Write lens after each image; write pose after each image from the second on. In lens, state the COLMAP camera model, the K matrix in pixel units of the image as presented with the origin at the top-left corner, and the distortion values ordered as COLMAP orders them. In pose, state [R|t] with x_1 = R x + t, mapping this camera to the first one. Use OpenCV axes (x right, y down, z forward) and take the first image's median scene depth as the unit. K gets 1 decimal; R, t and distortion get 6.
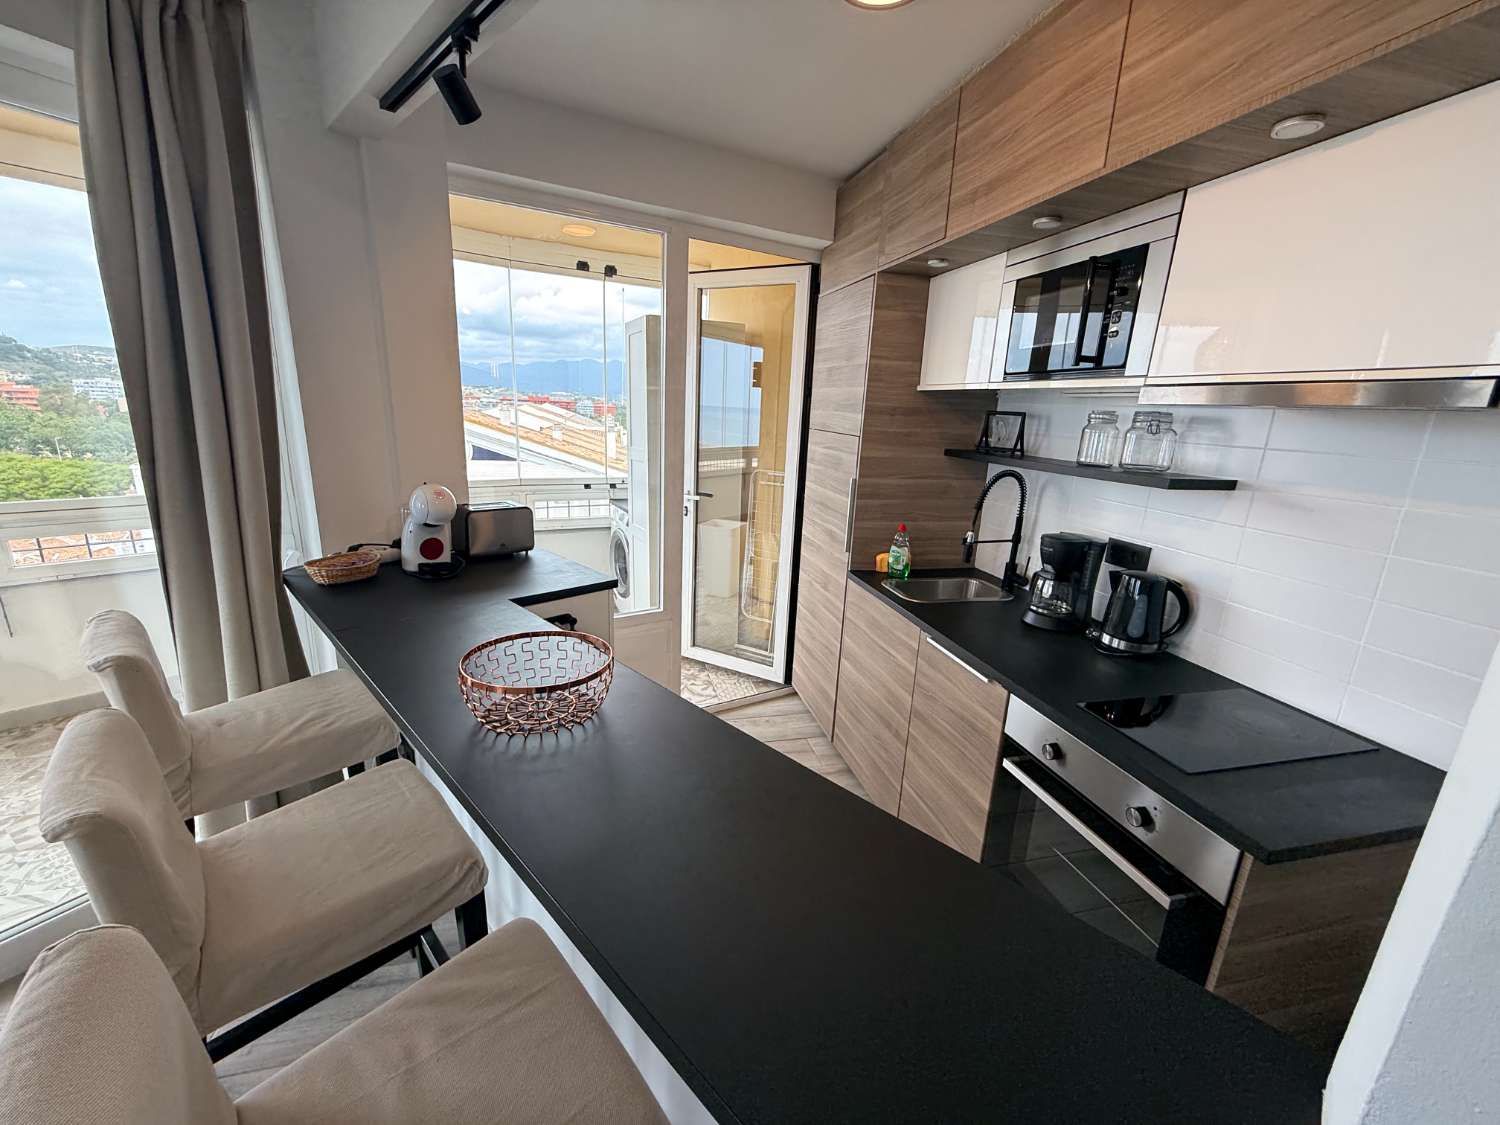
lens RADIAL K [[597.5, 0, 743.9], [0, 597.5, 561.7], [0, 0, 1]] dist [0.000192, -0.000134]
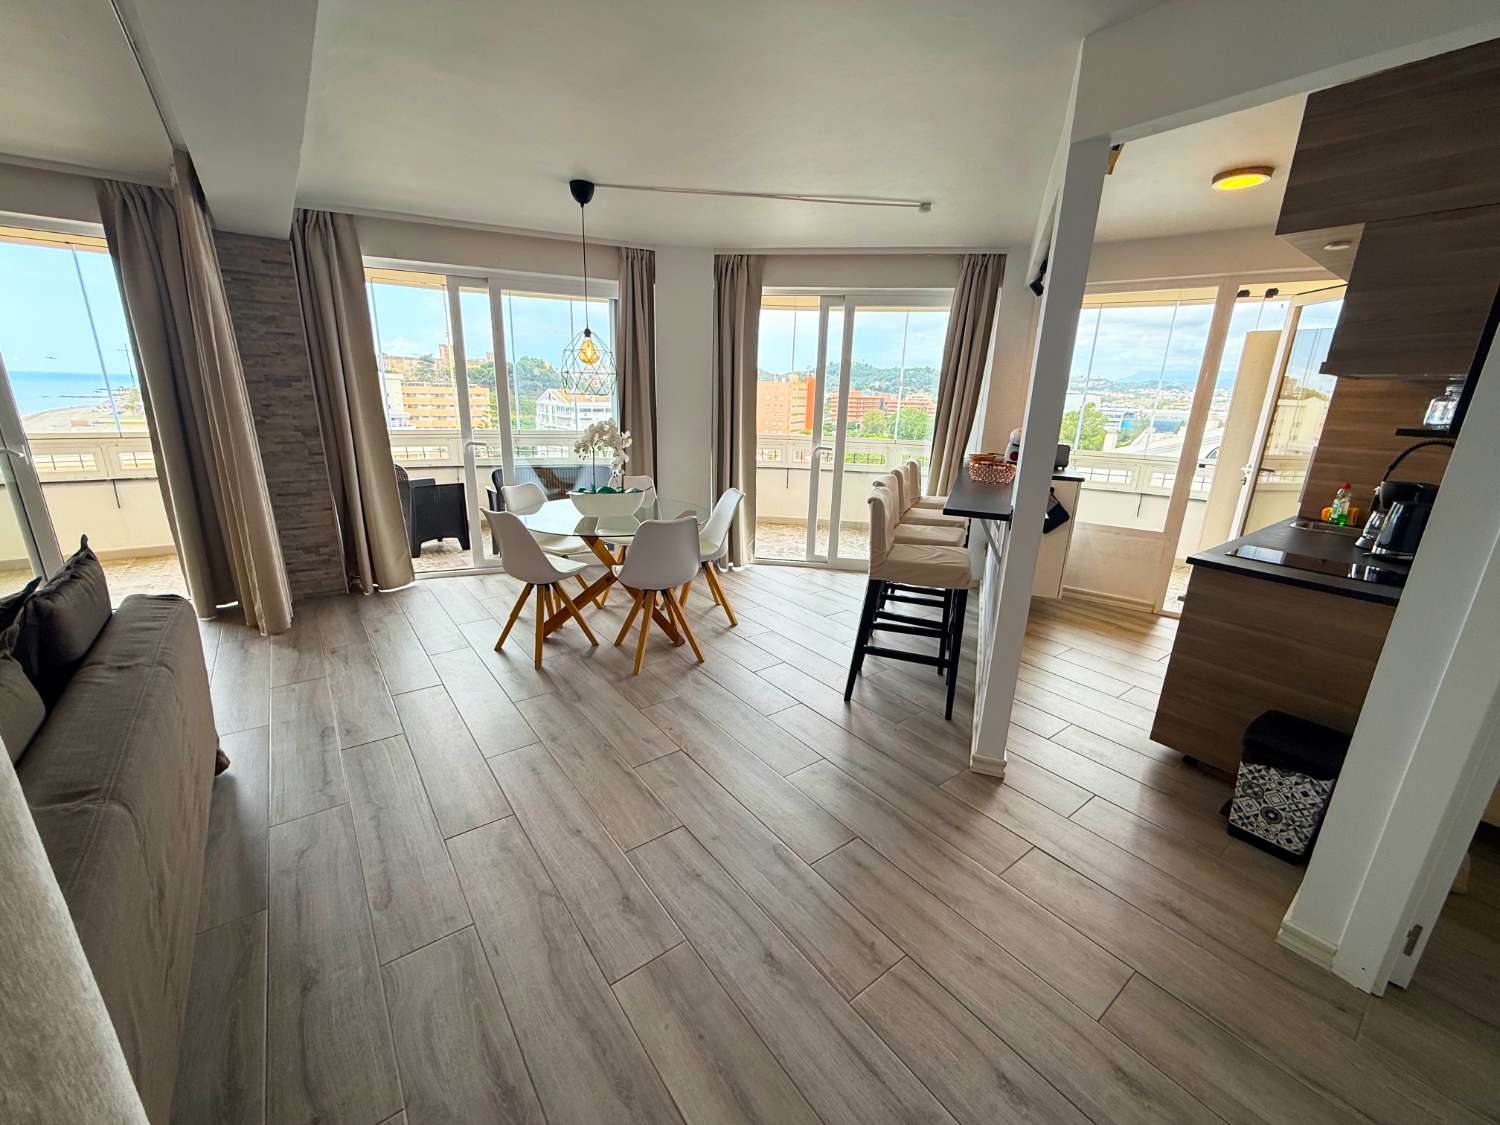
lens RADIAL K [[597.5, 0, 744.0], [0, 597.5, 561.6], [0, 0, 1]] dist [0.000192, -0.000134]
pose [[0.397249, 0.222194, -0.890406, 1.012999], [-0.243127, 0.961059, 0.131355, 0.267322], [0.884919, 0.164301, 0.435801, -0.735658]]
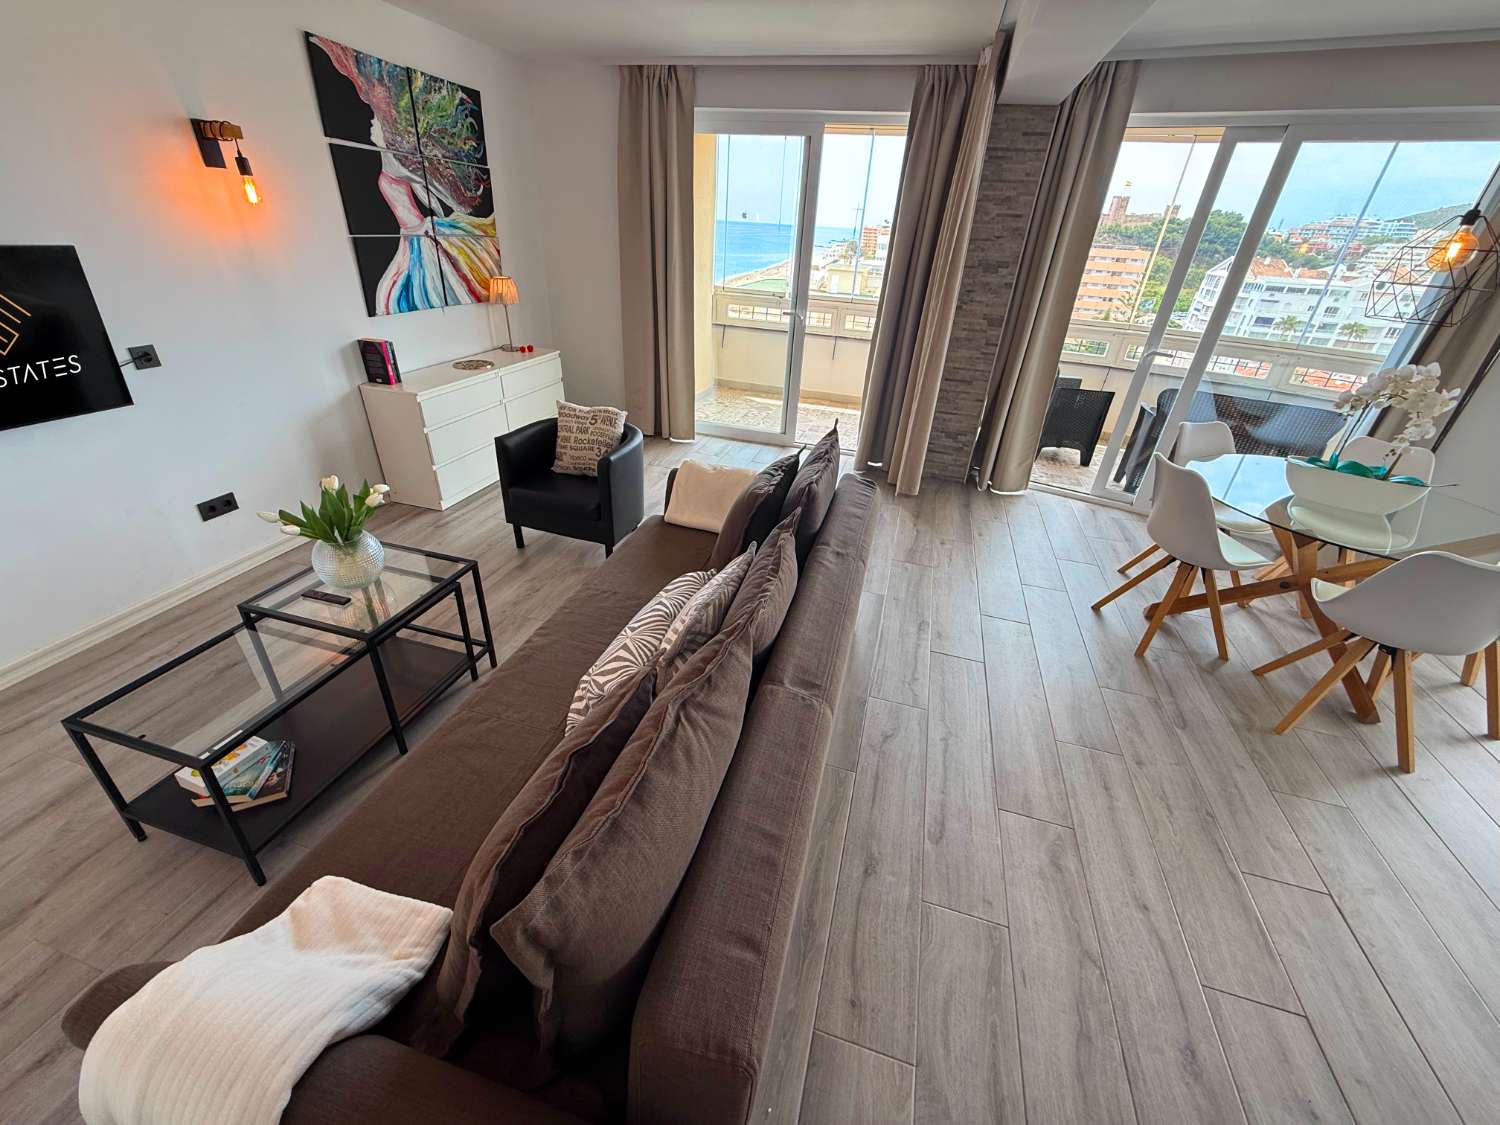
lens RADIAL K [[597.5, 0, 743.2], [0, 597.5, 561.9], [0, 0, 1]] dist [0.000192, -0.000134]
pose [[-0.498488, 0.369518, -0.784198, 0.867932], [-0.289807, 0.781524, 0.552478, 0.238209], [0.817020, 0.502670, -0.282491, -0.915098]]
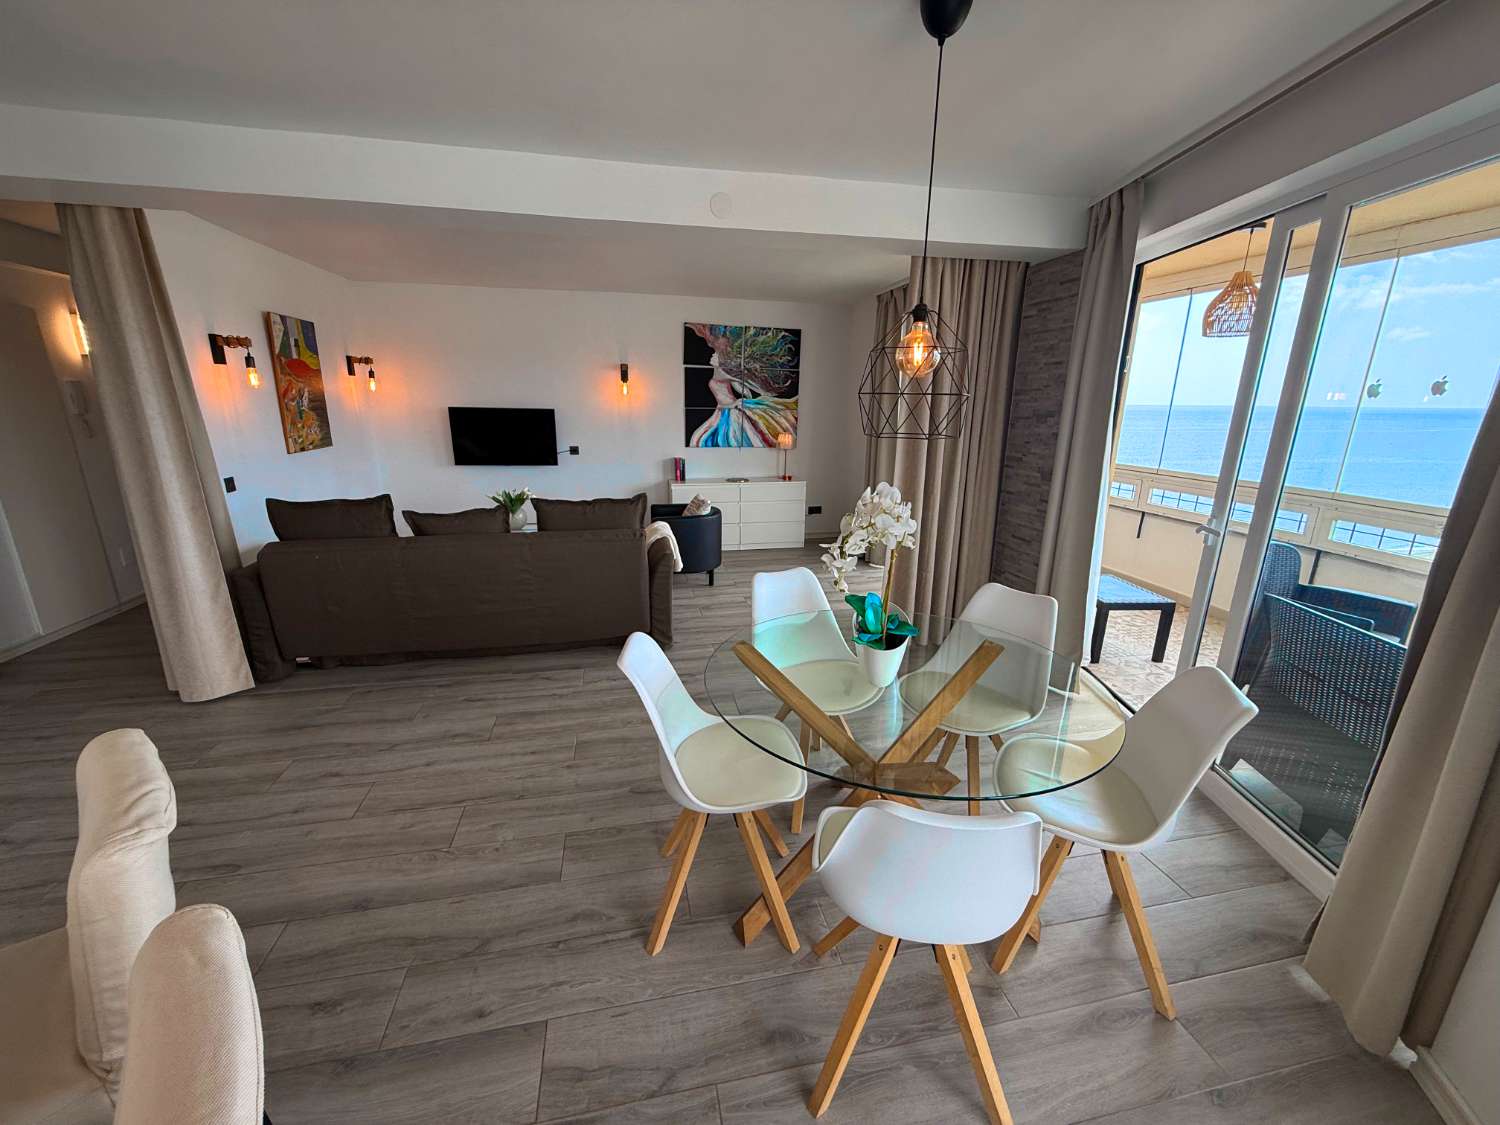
lens RADIAL K [[597.5, 0, 744.4], [0, 597.5, 562.1], [0, 0, 1]] dist [0.000192, -0.000134]
pose [[-0.998159, -0.057672, 0.018753, -0.428274], [-0.040710, 0.866409, 0.497673, -0.086513], [-0.044950, 0.495994, -0.867162, 0.288717]]
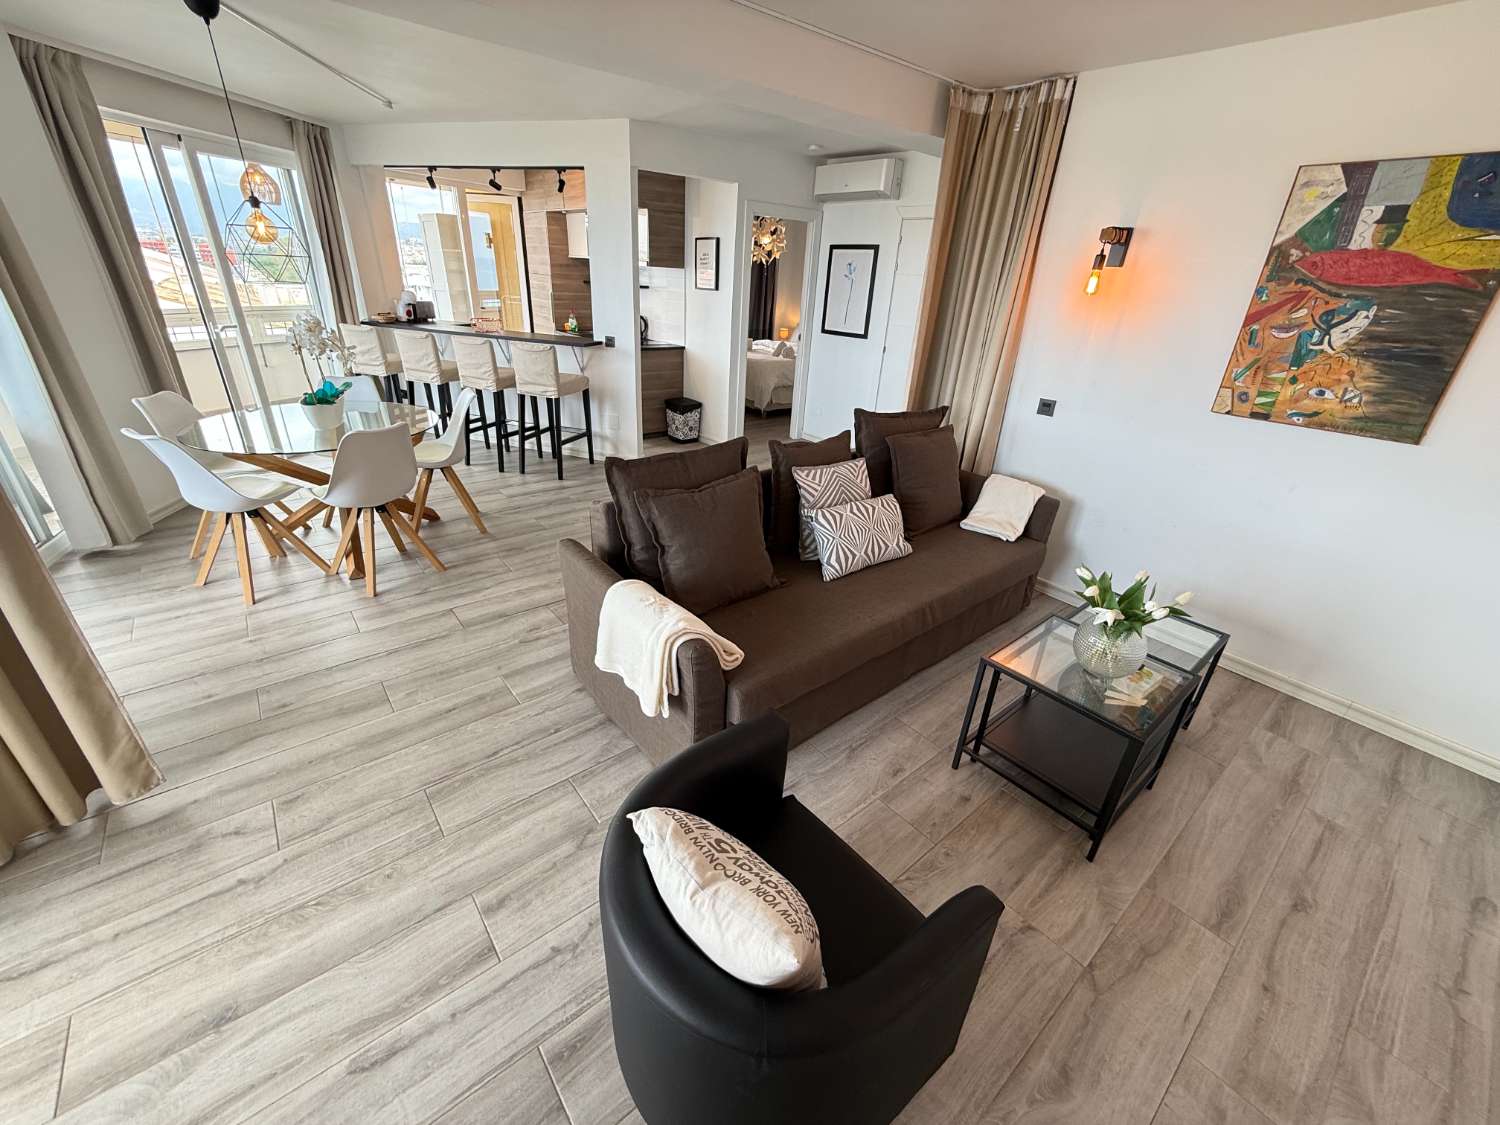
lens RADIAL K [[597.5, 0, 745.2], [0, 597.5, 562.5], [0, 0, 1]] dist [0.000192, -0.000134]
pose [[0.903852, -0.184928, 0.385816, -0.315097], [0.096014, 0.966435, 0.238297, 0.525428], [-0.416934, -0.178341, 0.891269, -2.169104]]
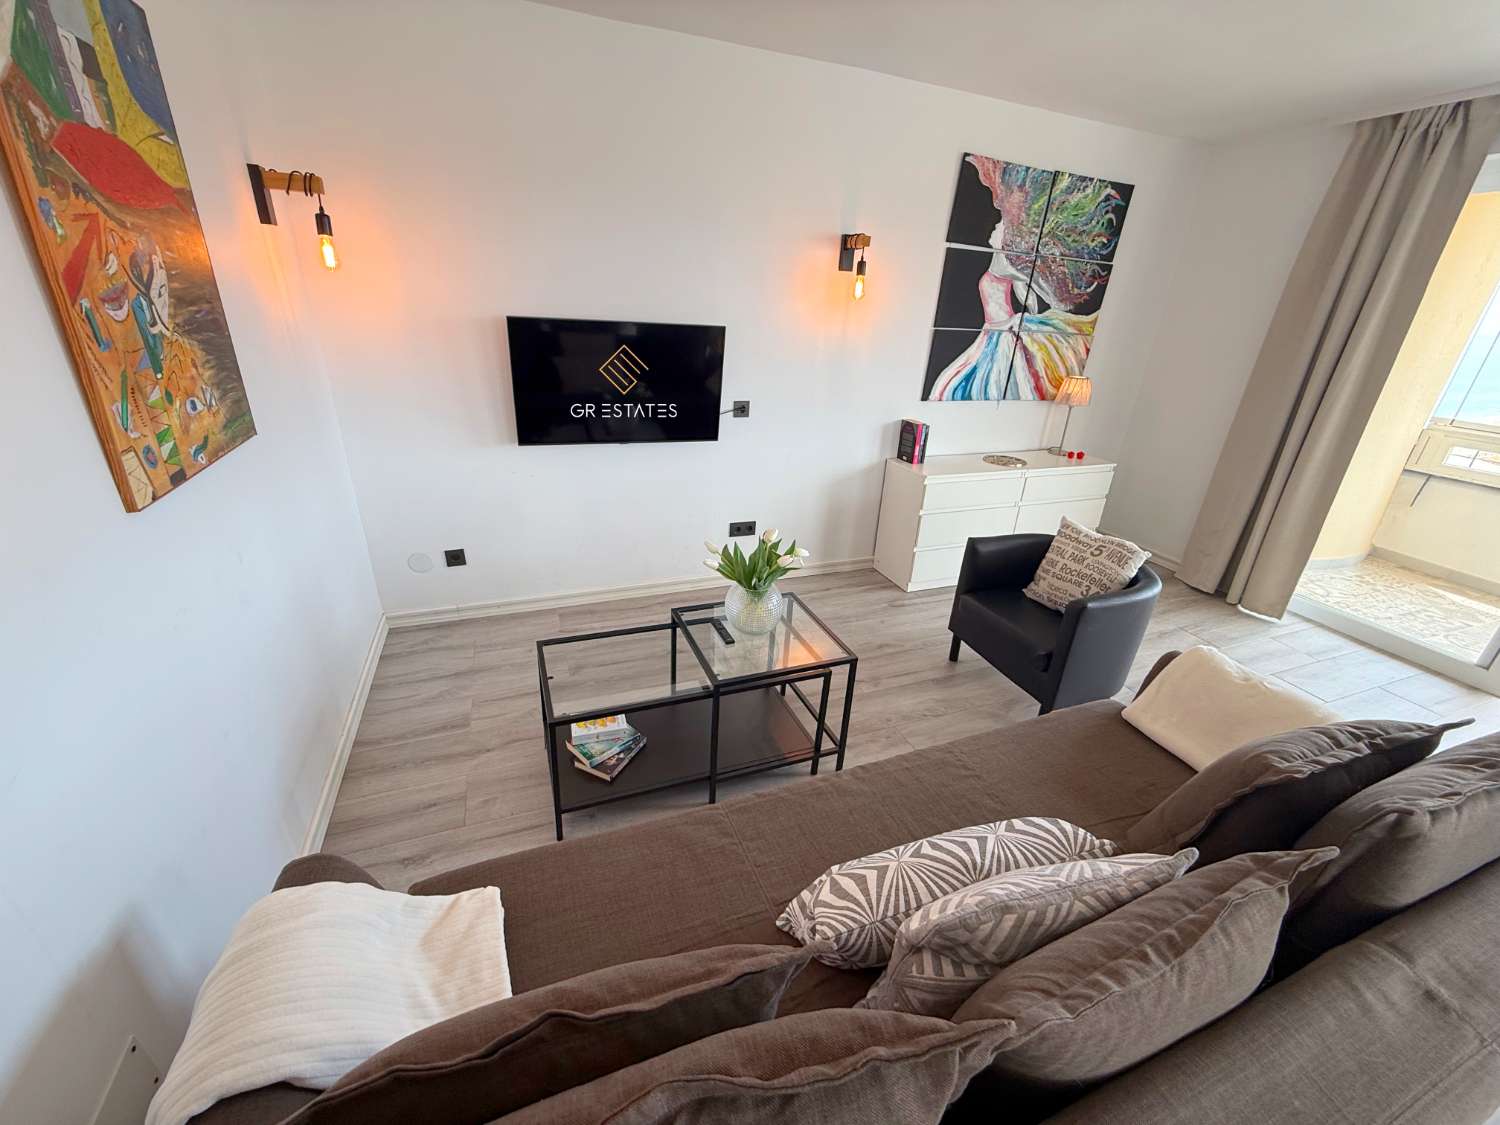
lens RADIAL K [[597.5, 0, 745.2], [0, 597.5, 562.5], [0, 0, 1]] dist [0.000192, -0.000134]
pose [[-0.988474, -0.027682, -0.148839, 0.615503], [-0.114413, 0.780424, 0.614693, 0.274937], [0.099142, 0.624637, -0.774596, -0.972406]]
